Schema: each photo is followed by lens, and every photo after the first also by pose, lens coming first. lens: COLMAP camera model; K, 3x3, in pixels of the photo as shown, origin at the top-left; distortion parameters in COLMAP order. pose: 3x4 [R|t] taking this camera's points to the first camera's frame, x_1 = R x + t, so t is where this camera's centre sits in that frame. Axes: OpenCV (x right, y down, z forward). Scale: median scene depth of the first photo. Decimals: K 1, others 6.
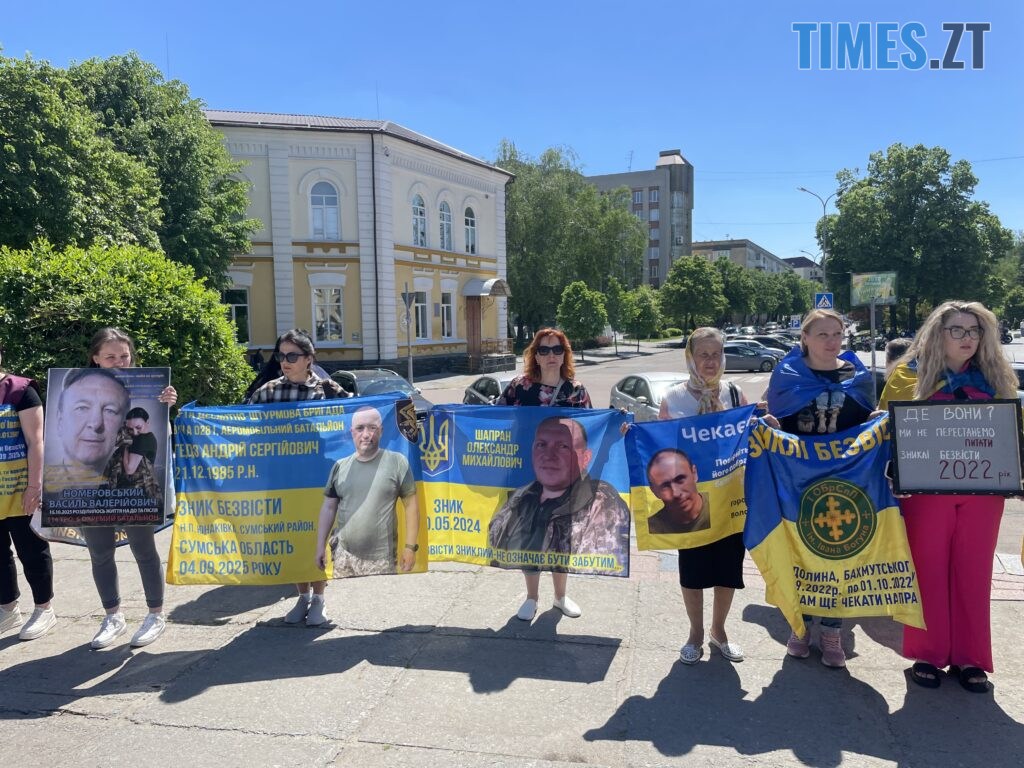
lens RADIAL K [[783.1, 0, 516.2], [0, 783.1, 376.1], [0, 0, 1]] dist [0.069103, -0.104803]
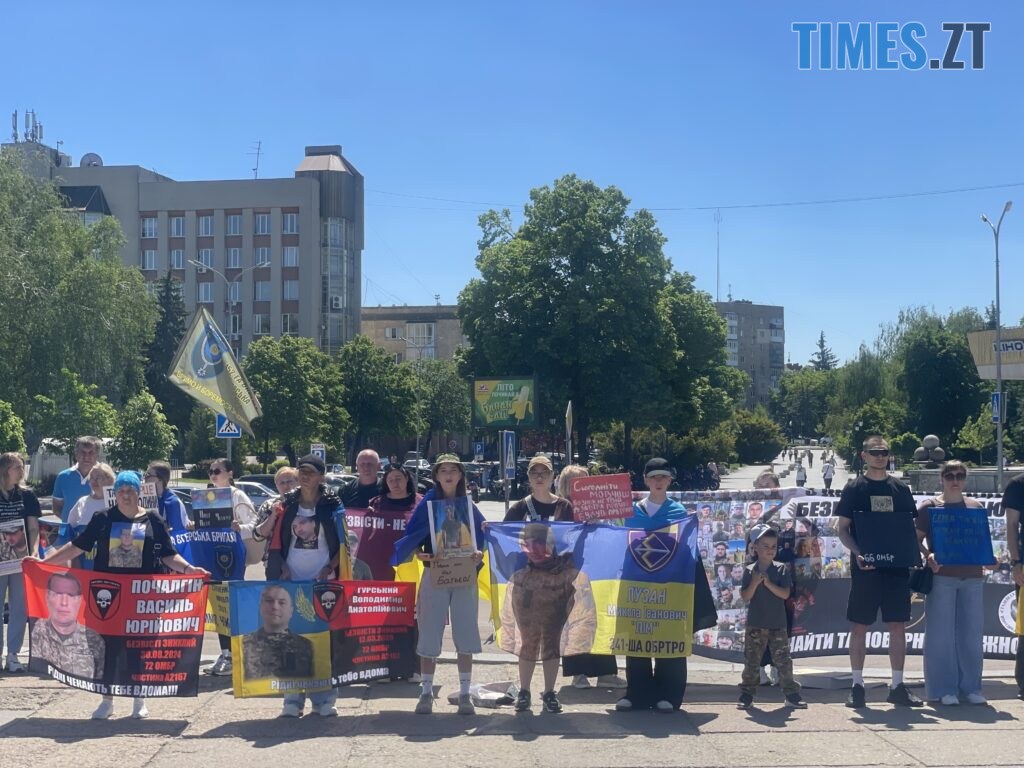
lens RADIAL K [[1543.7, 0, 507.2], [0, 1543.7, 363.9], [0, 0, 1]] dist [0.112163, 0.000000]
pose [[0.976976, 0.030211, 0.211199, 0.334674], [-0.004773, 0.992771, -0.119931, 0.010115], [-0.213295, 0.116162, 0.970058, -0.335309]]
